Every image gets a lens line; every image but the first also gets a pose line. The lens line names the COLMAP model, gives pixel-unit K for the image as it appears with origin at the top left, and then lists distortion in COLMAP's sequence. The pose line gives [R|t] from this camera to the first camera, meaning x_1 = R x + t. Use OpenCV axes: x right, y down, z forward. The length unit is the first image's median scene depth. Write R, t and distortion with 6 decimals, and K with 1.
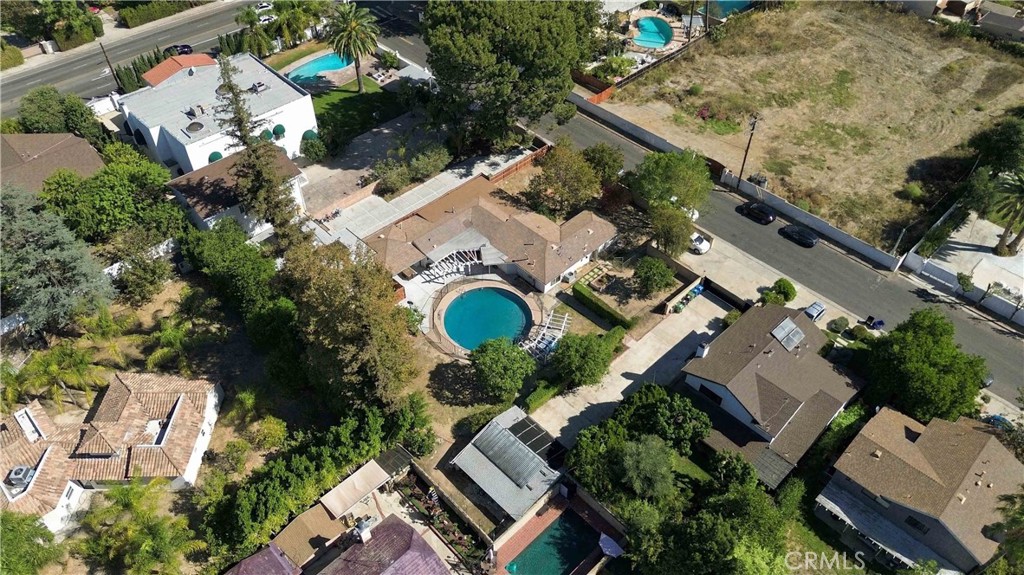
lens RADIAL K [[734.0, 0, 512.0], [0, 734.0, 287.5], [0, 0, 1]] dist [0.009466, -0.006388]
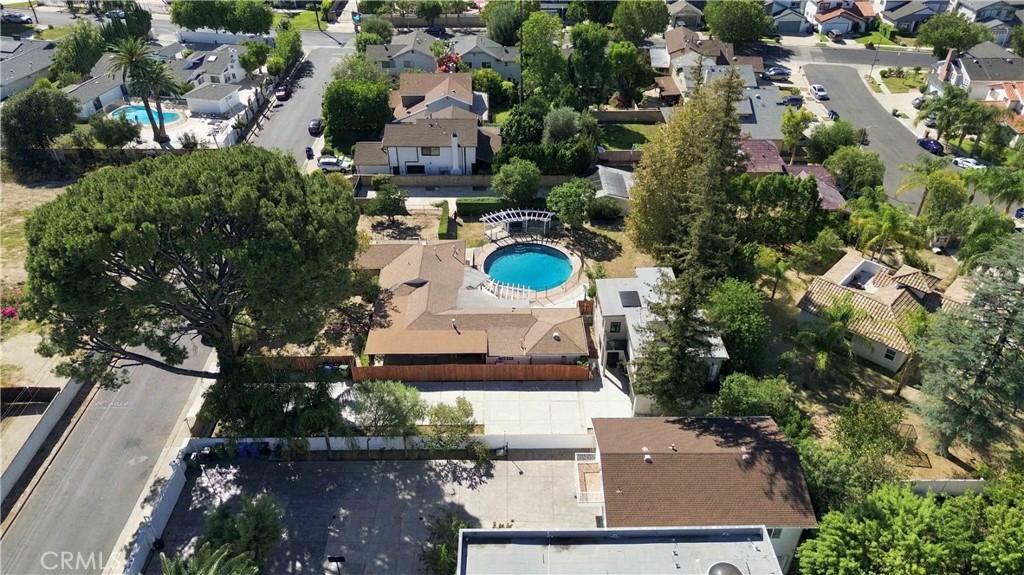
lens RADIAL K [[734.0, 0, 512.0], [0, 734.0, 287.5], [0, 0, 1]] dist [0.009466, -0.006388]
pose [[-0.727219, -0.395751, 0.560832, -0.561393], [0.484953, 0.282004, 0.827825, -0.749121], [-0.485770, 0.873988, -0.013157, 1.013281]]
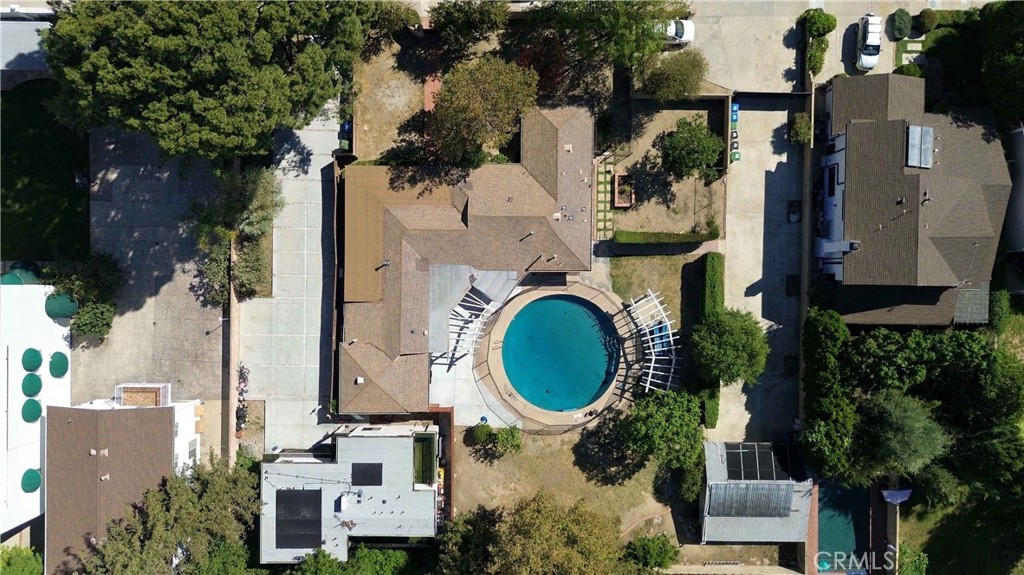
lens RADIAL K [[734.0, 0, 512.0], [0, 734.0, 287.5], [0, 0, 1]] dist [0.009466, -0.006388]
pose [[0.703170, -0.710886, -0.013908, -0.010092], [0.507121, 0.487714, 0.710607, -0.528432], [-0.498378, -0.506731, 0.703451, 0.515973]]
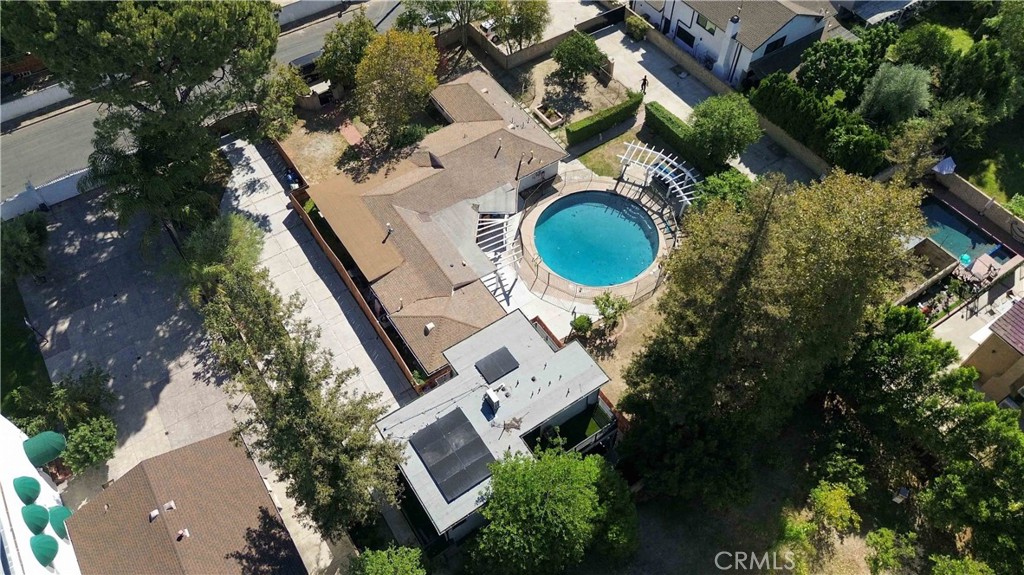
lens RADIAL K [[734.0, 0, 512.0], [0, 734.0, 287.5], [0, 0, 1]] dist [0.009466, -0.006388]
pose [[0.179951, -0.799250, 0.573425, -0.478440], [0.700571, 0.513345, 0.495658, -0.329906], [-0.690520, 0.312531, 0.652309, 0.589092]]
